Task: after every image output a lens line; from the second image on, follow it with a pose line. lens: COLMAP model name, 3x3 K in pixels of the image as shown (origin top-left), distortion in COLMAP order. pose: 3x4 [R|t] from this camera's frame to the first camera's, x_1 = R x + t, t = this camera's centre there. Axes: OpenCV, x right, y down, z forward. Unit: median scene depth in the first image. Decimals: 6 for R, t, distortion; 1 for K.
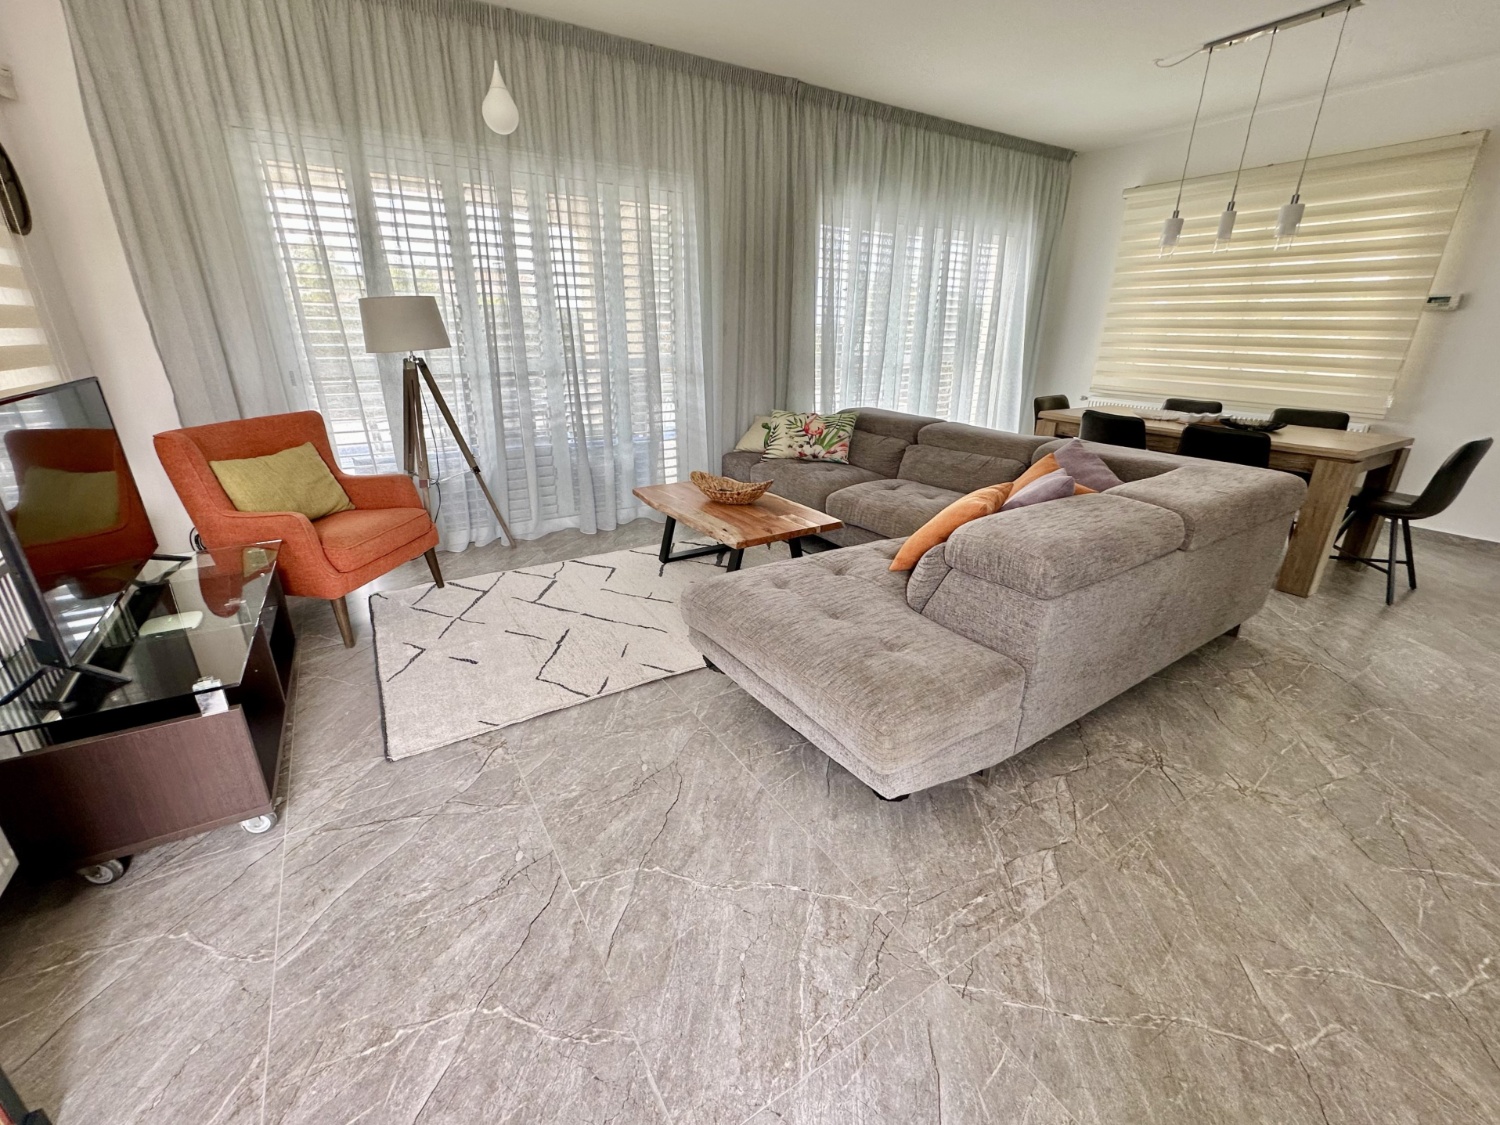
lens RADIAL K [[631.9, 0, 750.0], [0, 631.9, 562.5], [0, 0, 1]] dist [-0.000660, -0.000045]
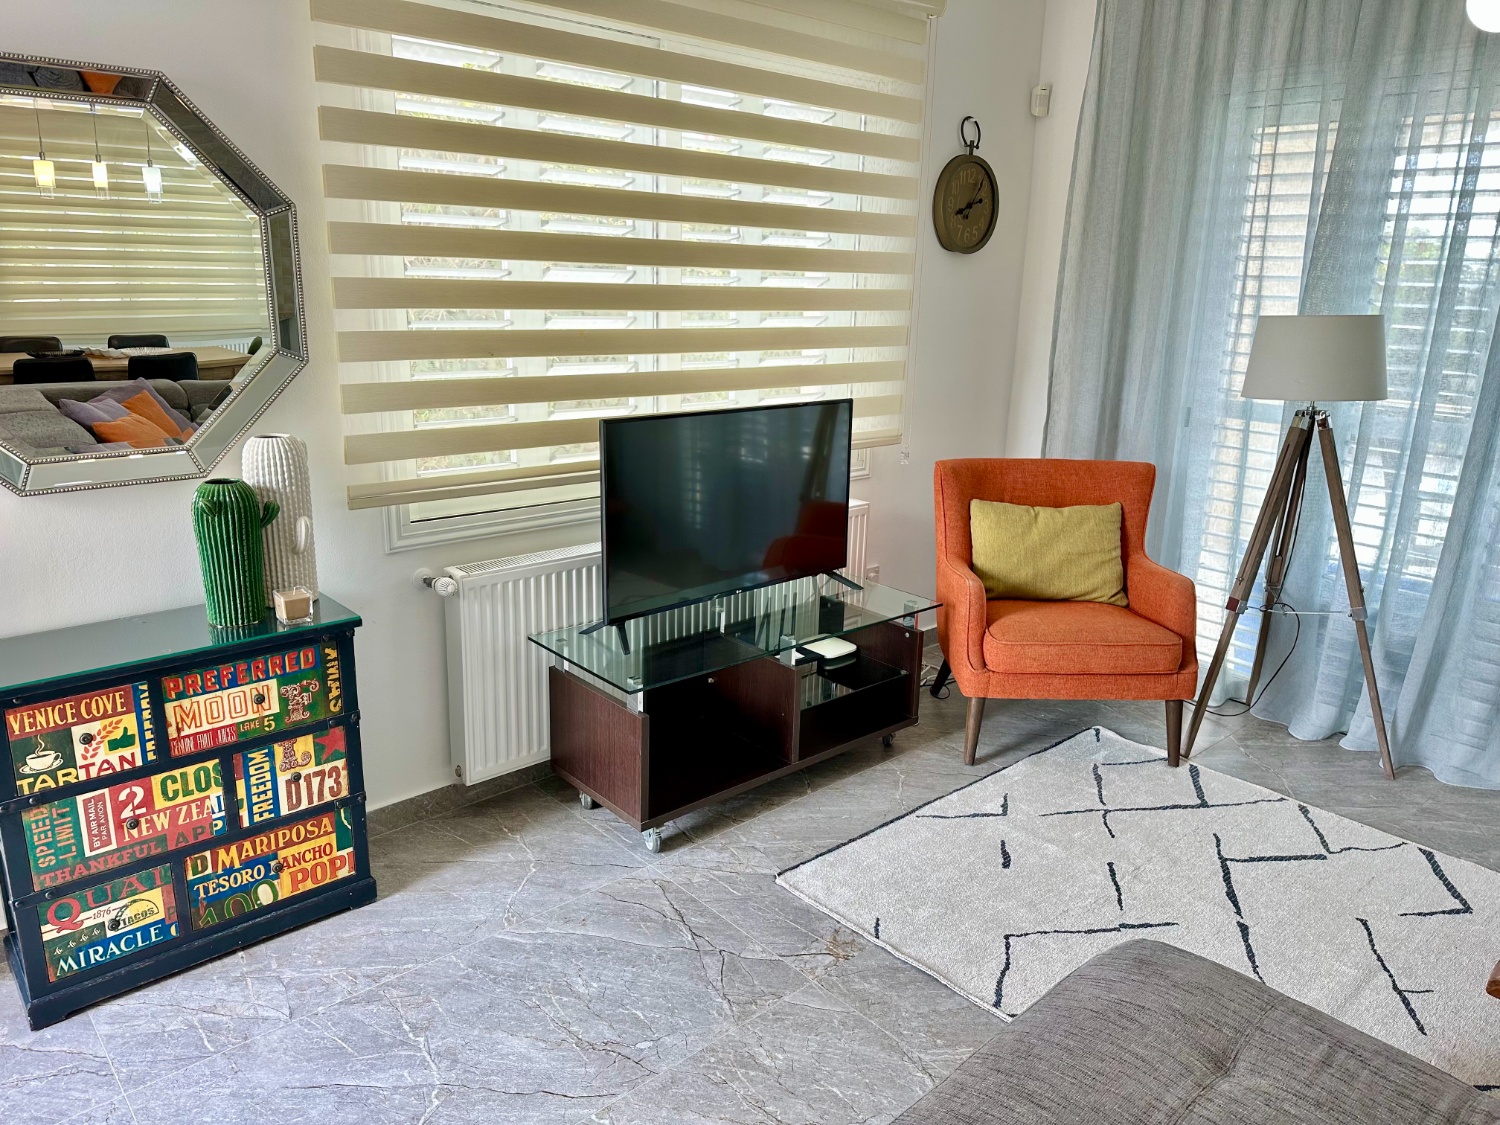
lens RADIAL K [[1052.8, 0, 750.0], [0, 1052.8, 562.5], [0, 0, 1]] dist [0.000970, 0.001490]
pose [[0.171666, 0.249685, -0.952989, 0.379144], [-0.369466, 0.913061, 0.172670, -0.173308], [0.913250, 0.322456, 0.248992, 0.327482]]
